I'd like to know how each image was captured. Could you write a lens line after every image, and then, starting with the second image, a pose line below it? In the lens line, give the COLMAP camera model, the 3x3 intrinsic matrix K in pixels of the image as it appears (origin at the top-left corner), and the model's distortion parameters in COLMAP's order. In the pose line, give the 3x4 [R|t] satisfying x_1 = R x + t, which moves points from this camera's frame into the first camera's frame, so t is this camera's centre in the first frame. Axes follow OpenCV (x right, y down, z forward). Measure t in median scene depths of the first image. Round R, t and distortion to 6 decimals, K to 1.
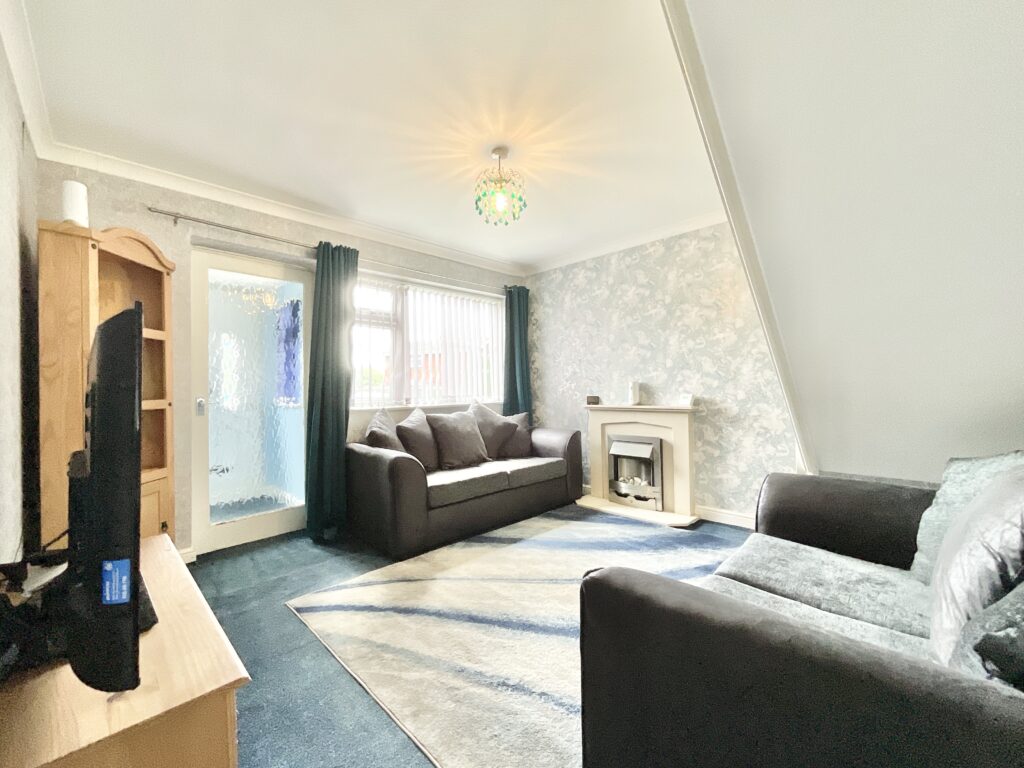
lens RADIAL K [[421.5, 0, 507.2], [0, 421.5, 385.6], [0, 0, 1]] dist [-0.001356, 0.000066]
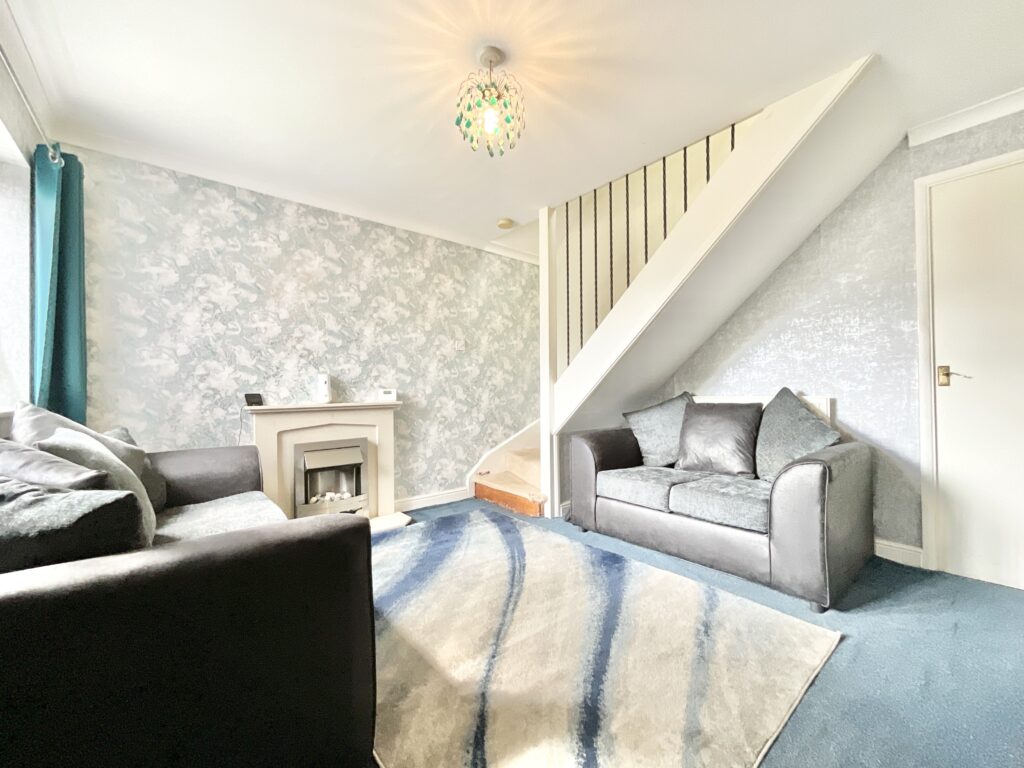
lens RADIAL K [[421.5, 0, 512.8], [0, 421.5, 385.5], [0, 0, 1]] dist [-0.001356, 0.000066]
pose [[0.074146, 0.026918, 0.996884, -0.535784], [0.005189, 0.999612, -0.027377, 0.040532], [-0.997234, 0.007203, 0.073978, 0.653620]]
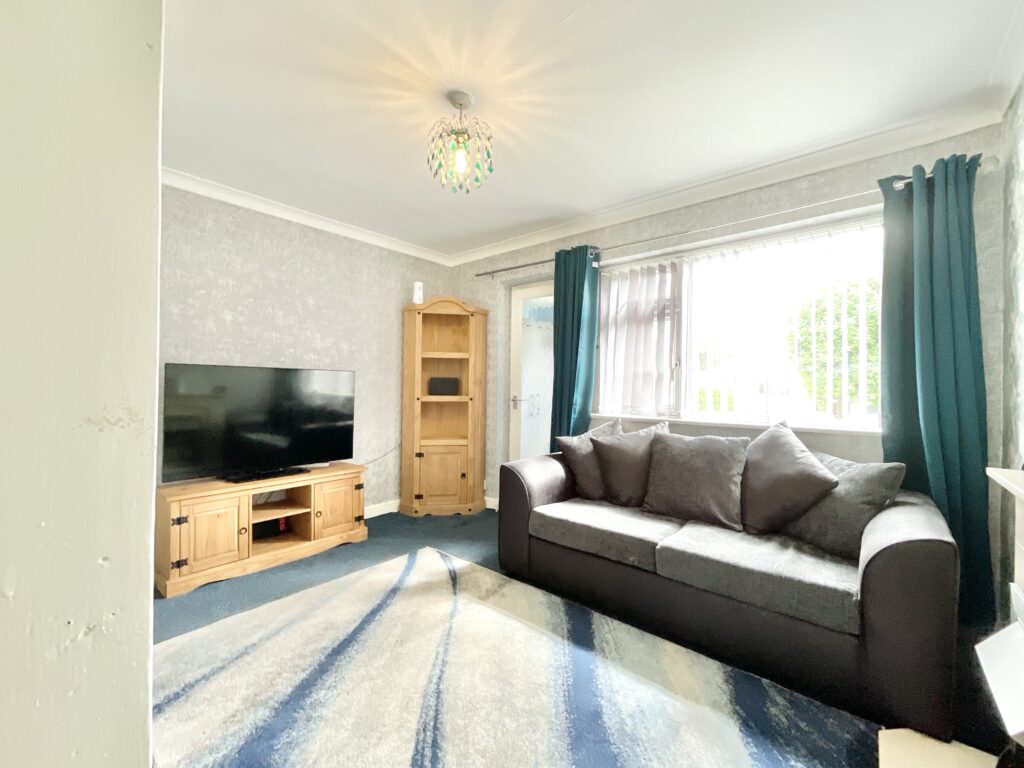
lens RADIAL K [[421.5, 0, 508.0], [0, 421.5, 384.0], [0, 0, 1]] dist [-0.001356, 0.000066]
pose [[0.091908, 0.014875, -0.995656, 0.563201], [-0.003844, 0.999886, 0.014583, -0.026383], [0.995760, 0.002487, 0.091955, 0.736732]]
